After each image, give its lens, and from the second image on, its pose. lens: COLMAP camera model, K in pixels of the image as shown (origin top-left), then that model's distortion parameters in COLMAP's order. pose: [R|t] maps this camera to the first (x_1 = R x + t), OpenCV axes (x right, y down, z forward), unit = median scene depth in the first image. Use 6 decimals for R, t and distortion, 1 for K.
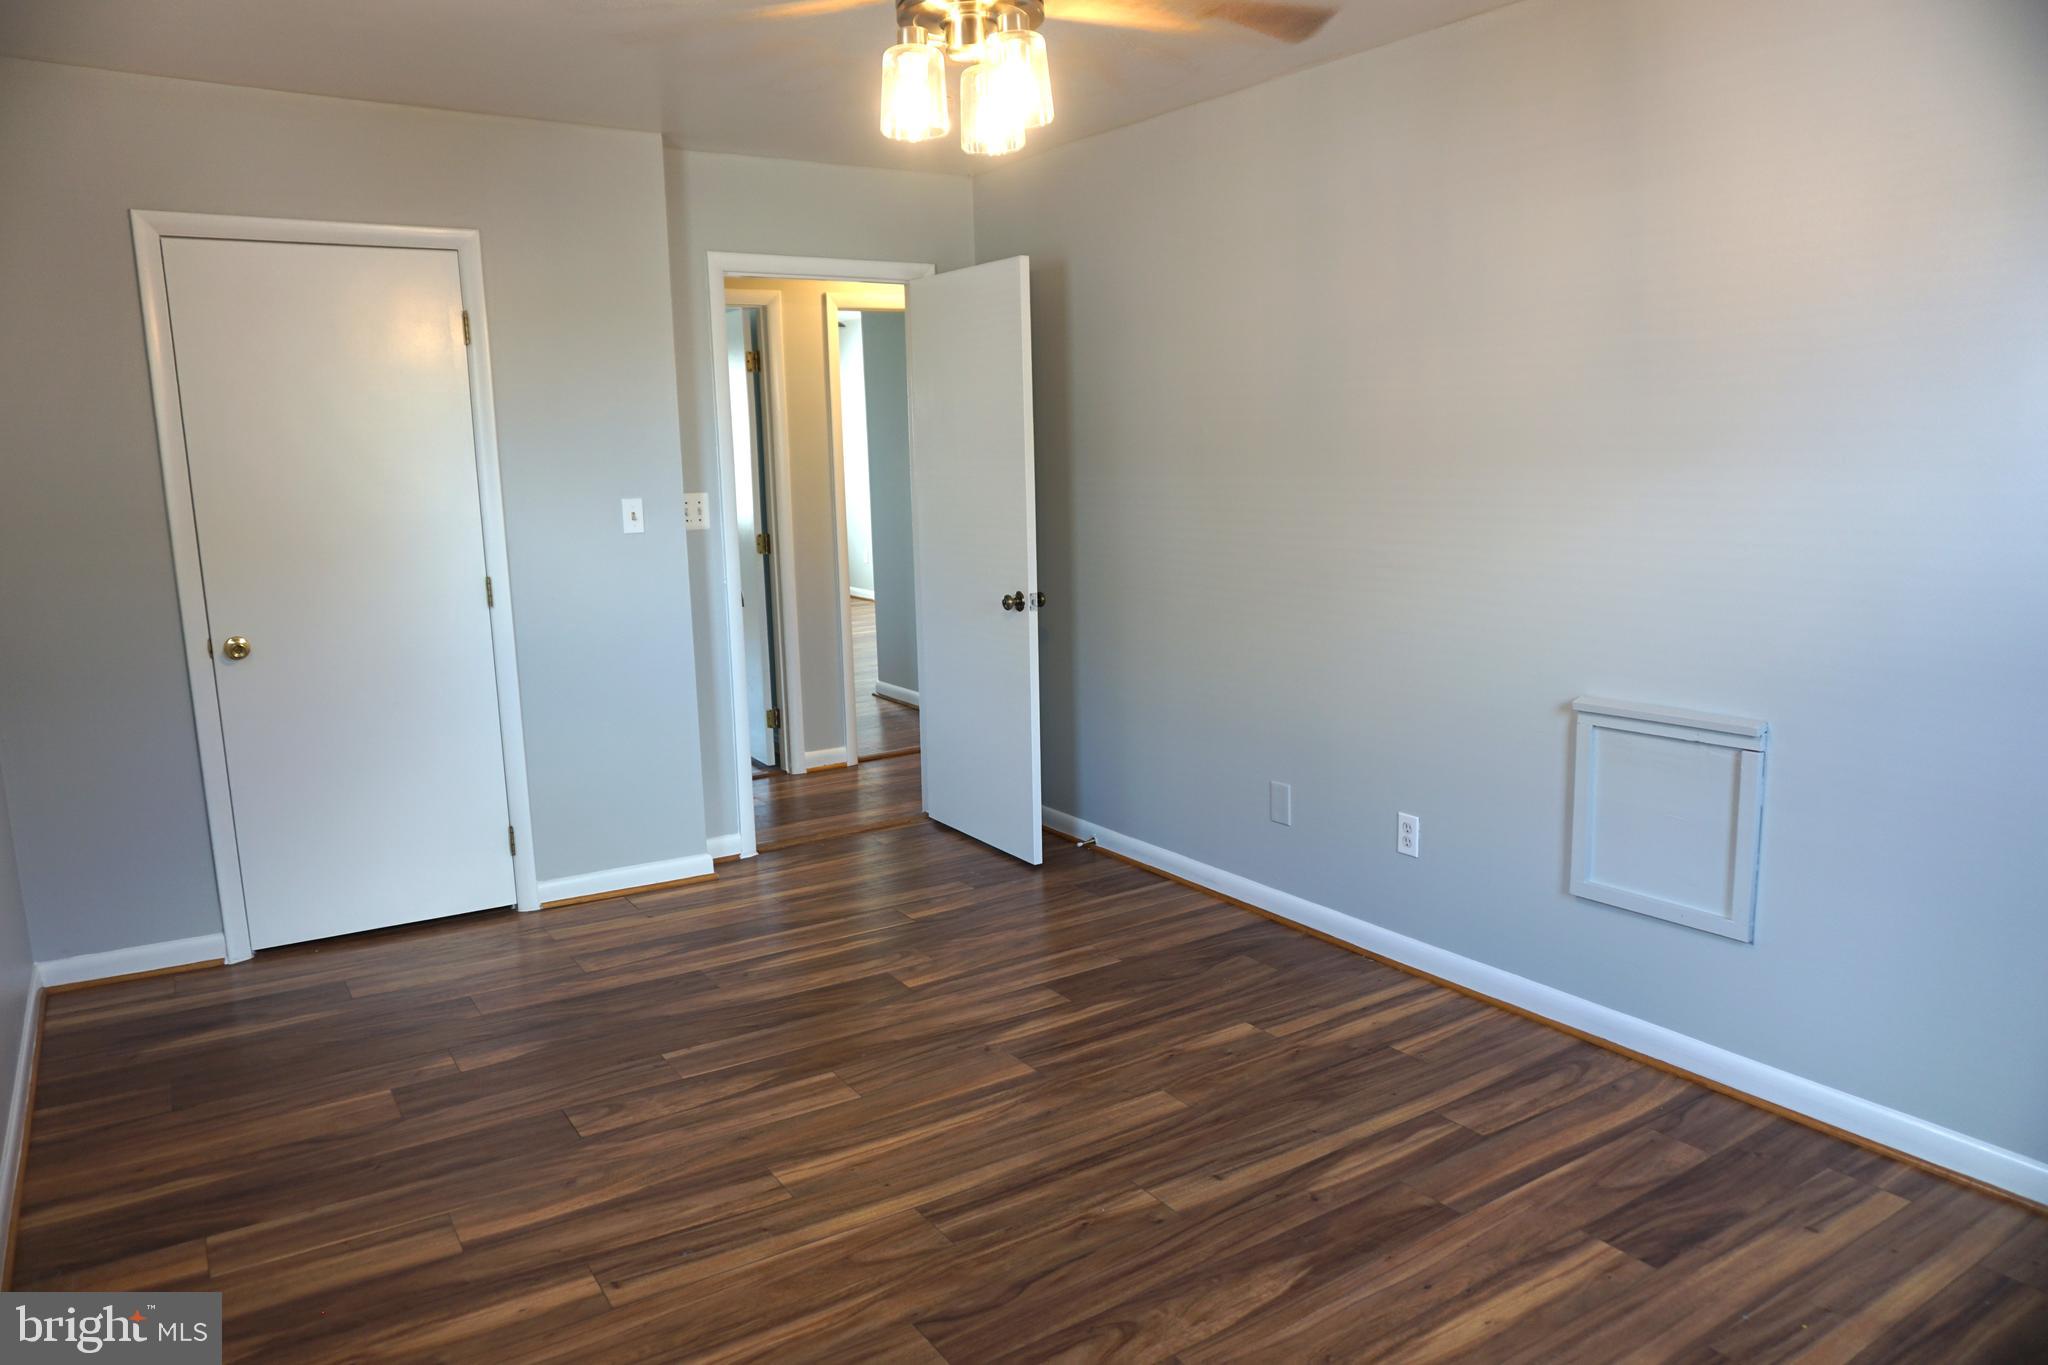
lens RADIAL K [[1354.1, 0, 1039.2], [0, 1354.1, 665.6], [0, 0, 1]] dist [-0.044743, 0.023705]
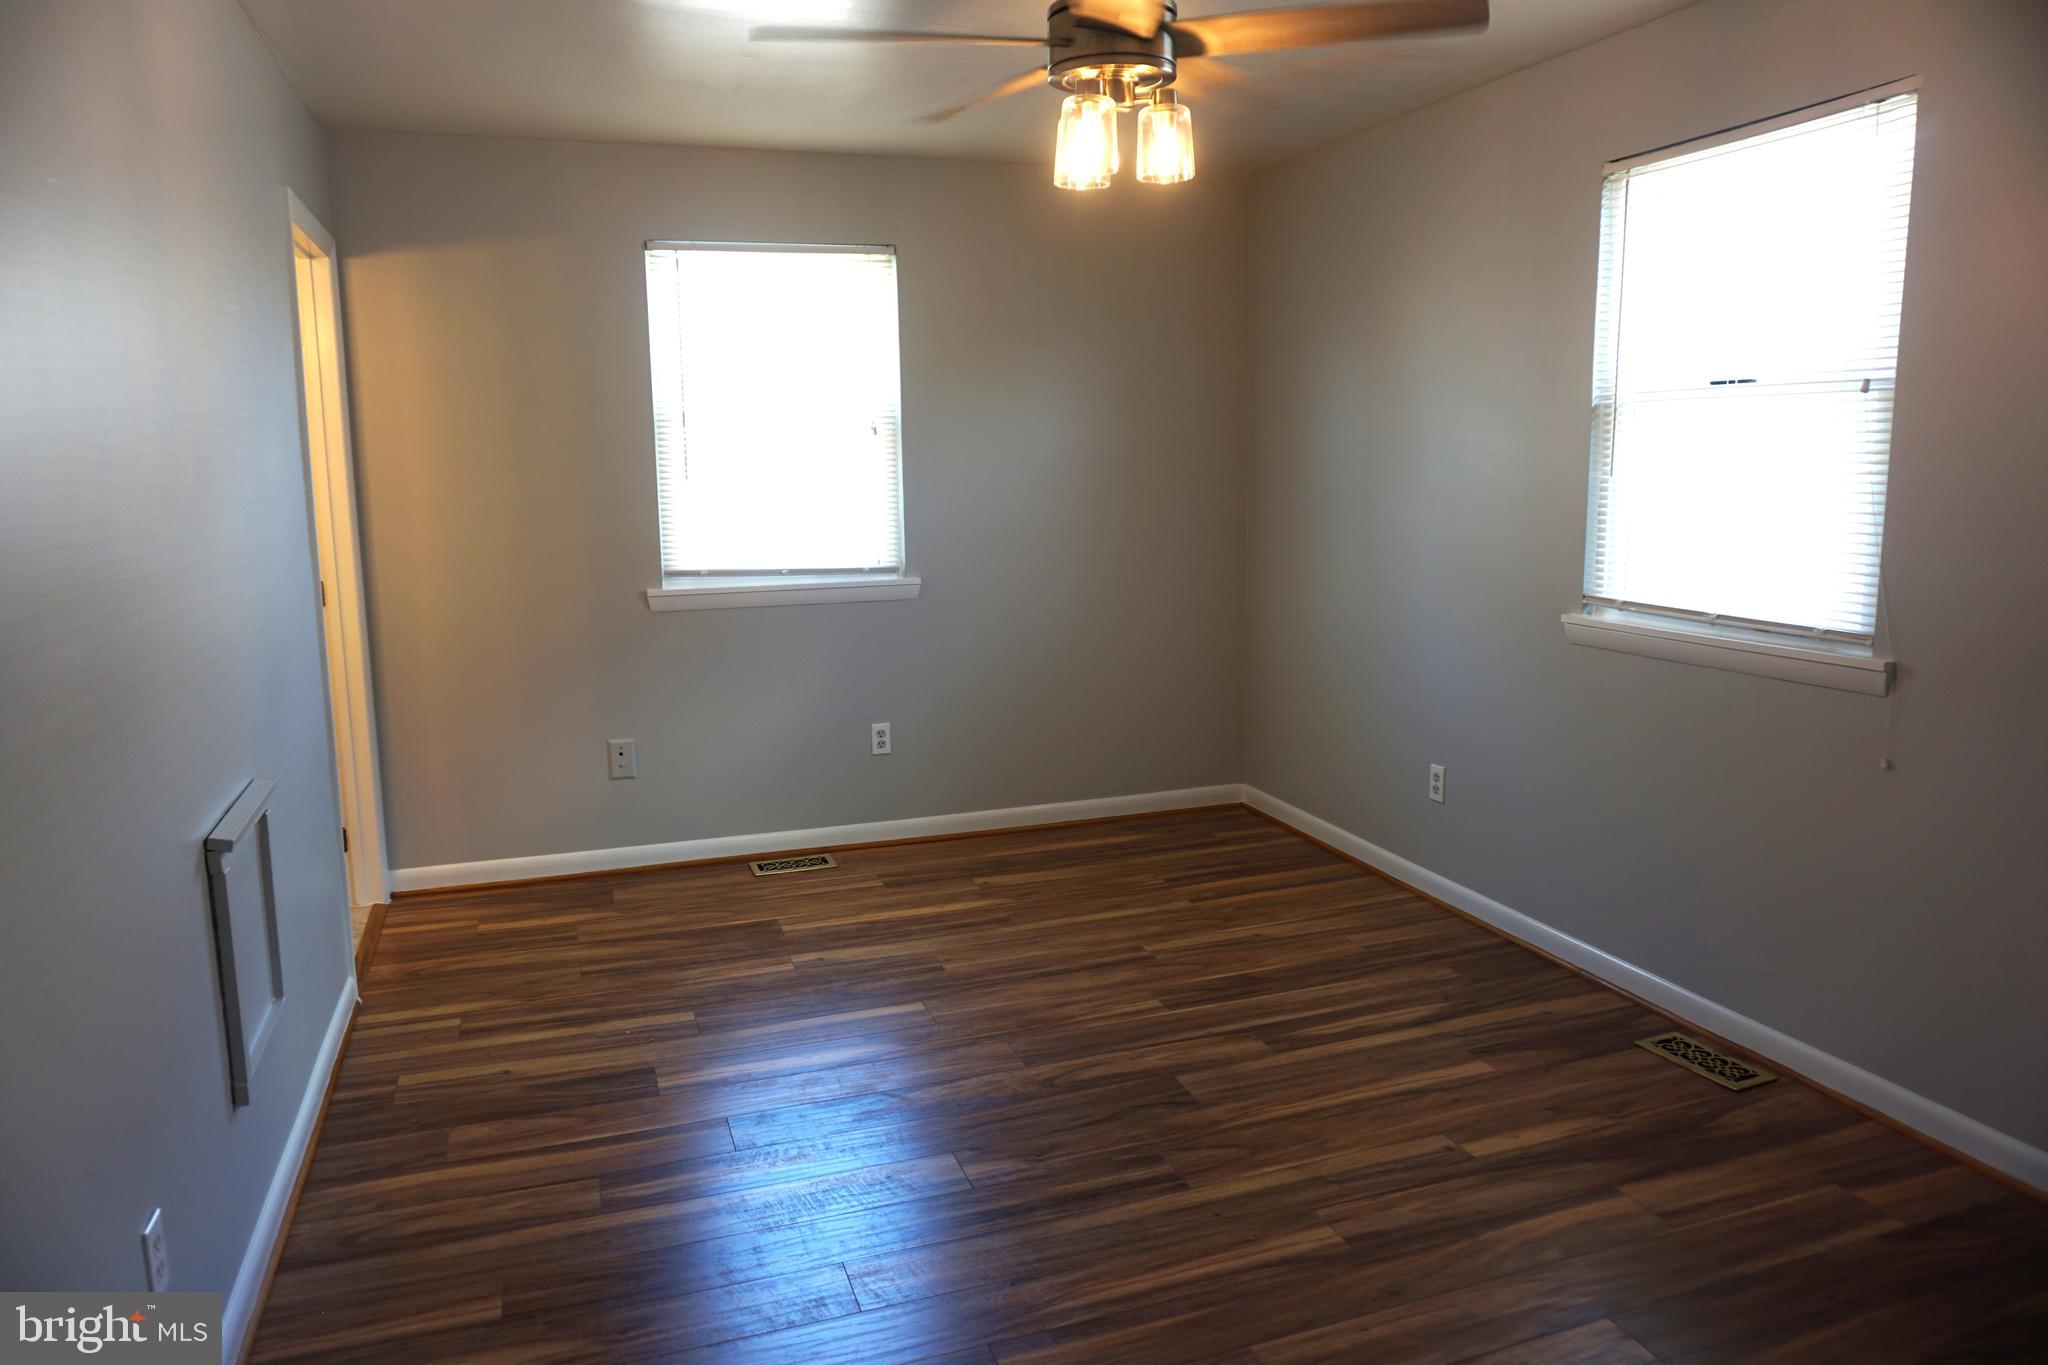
lens RADIAL K [[1354.1, 0, 1028.6], [0, 1354.1, 691.5], [0, 0, 1]] dist [-0.044743, 0.023705]
pose [[-0.966576, -0.010975, 0.256145, -0.205577], [0.071581, 0.947801, 0.310723, -0.253137], [-0.246184, 0.318672, -0.915337, 1.641351]]
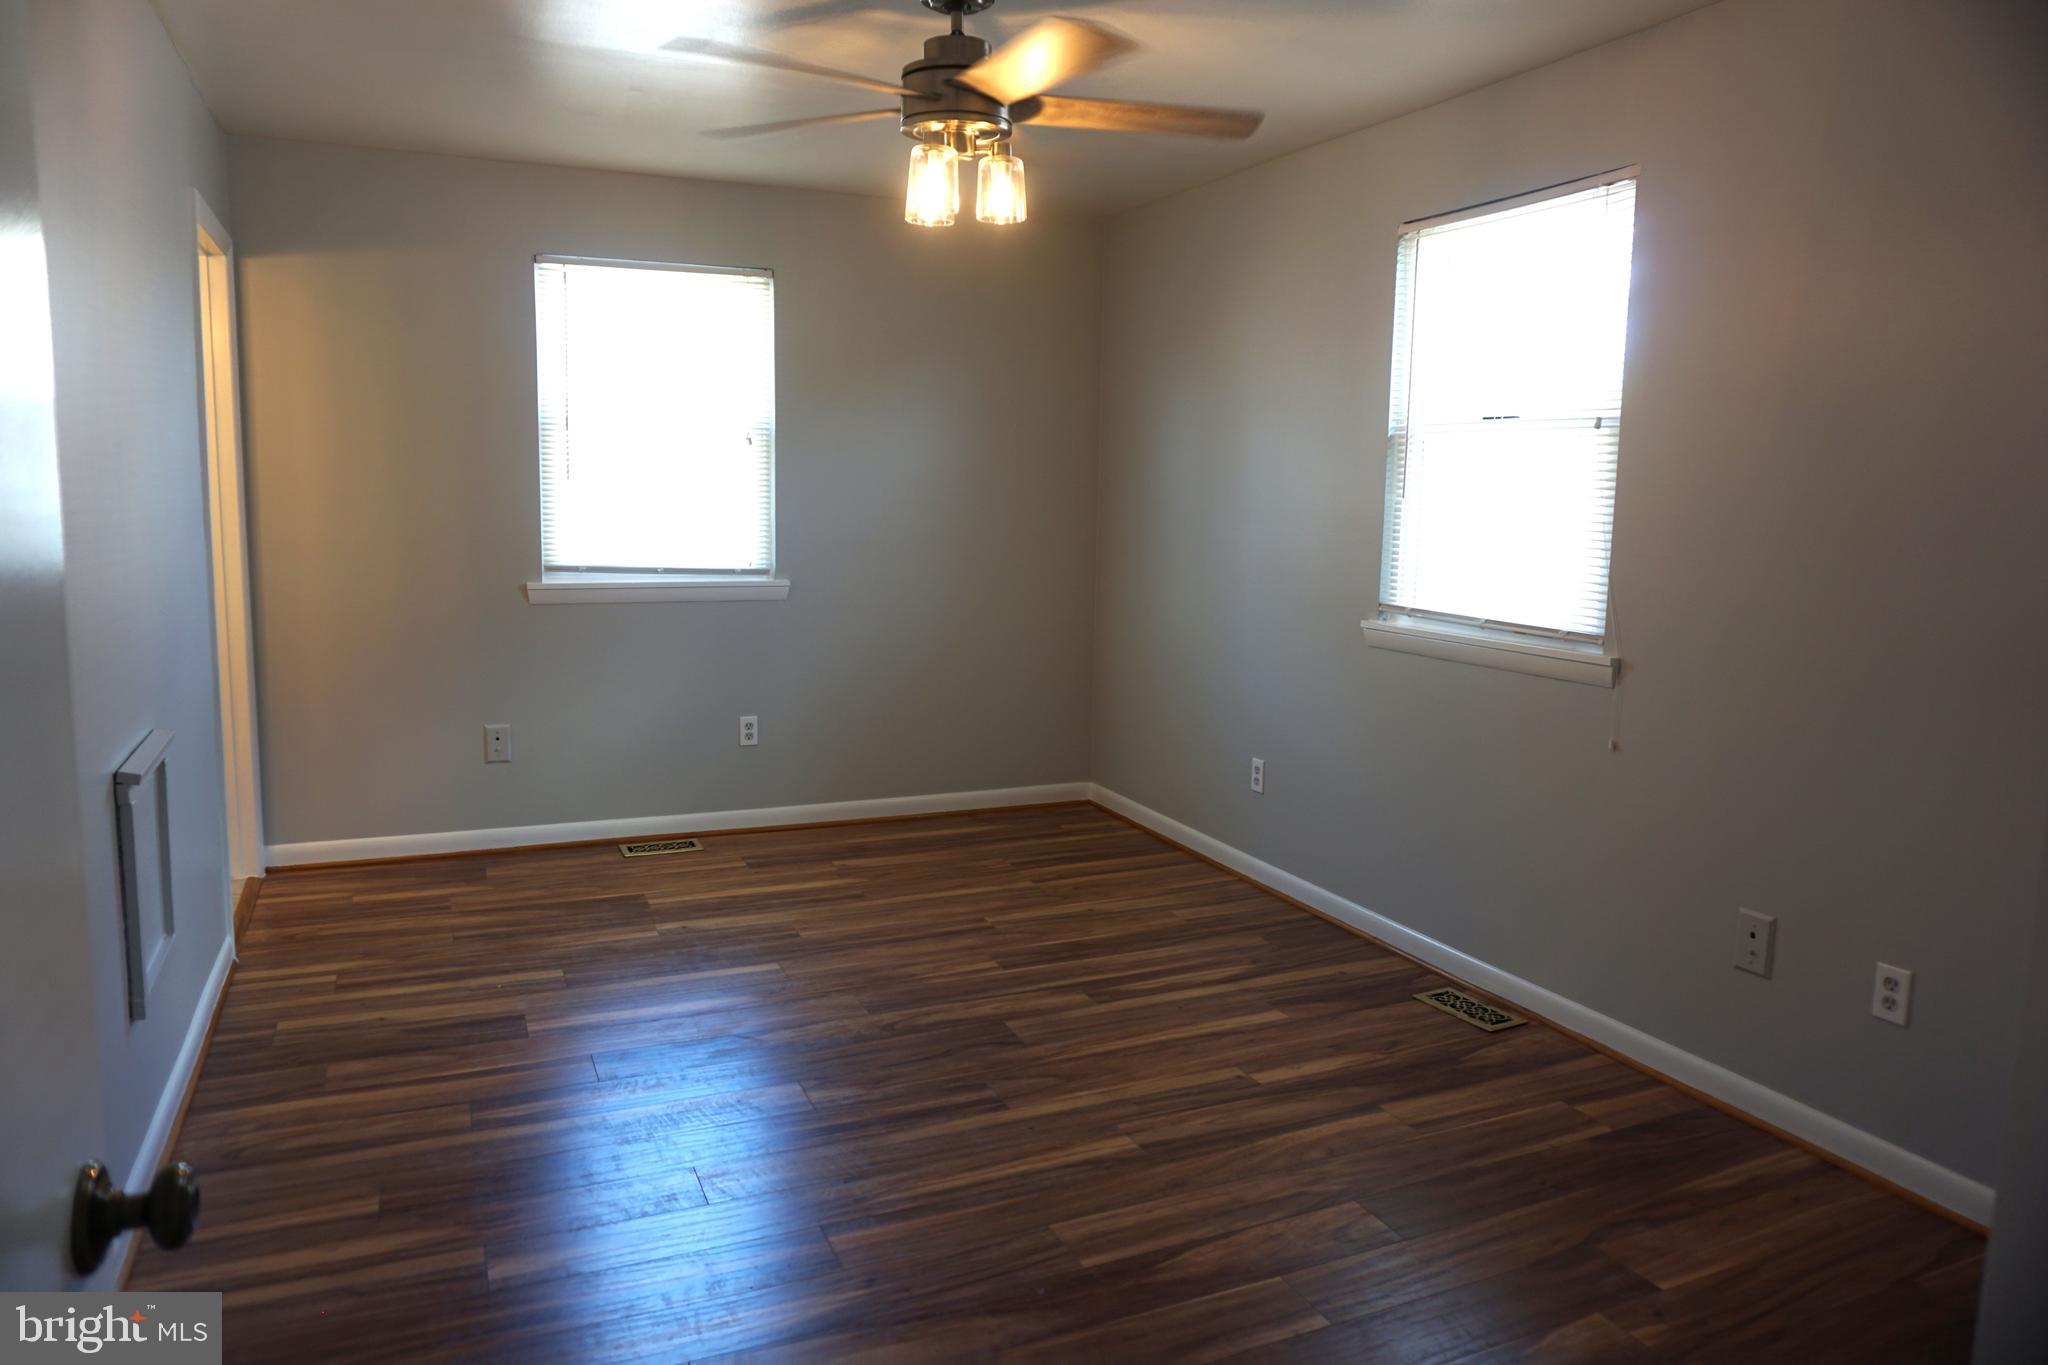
lens RADIAL K [[1354.1, 0, 1024.9], [0, 1354.1, 688.7], [0, 0, 1]] dist [-0.044743, 0.023705]
pose [[-0.984360, -0.024981, 0.174391, -0.264854], [0.027197, 0.956480, 0.290527, -0.248143], [-0.174059, 0.290726, -0.940841, 1.760148]]
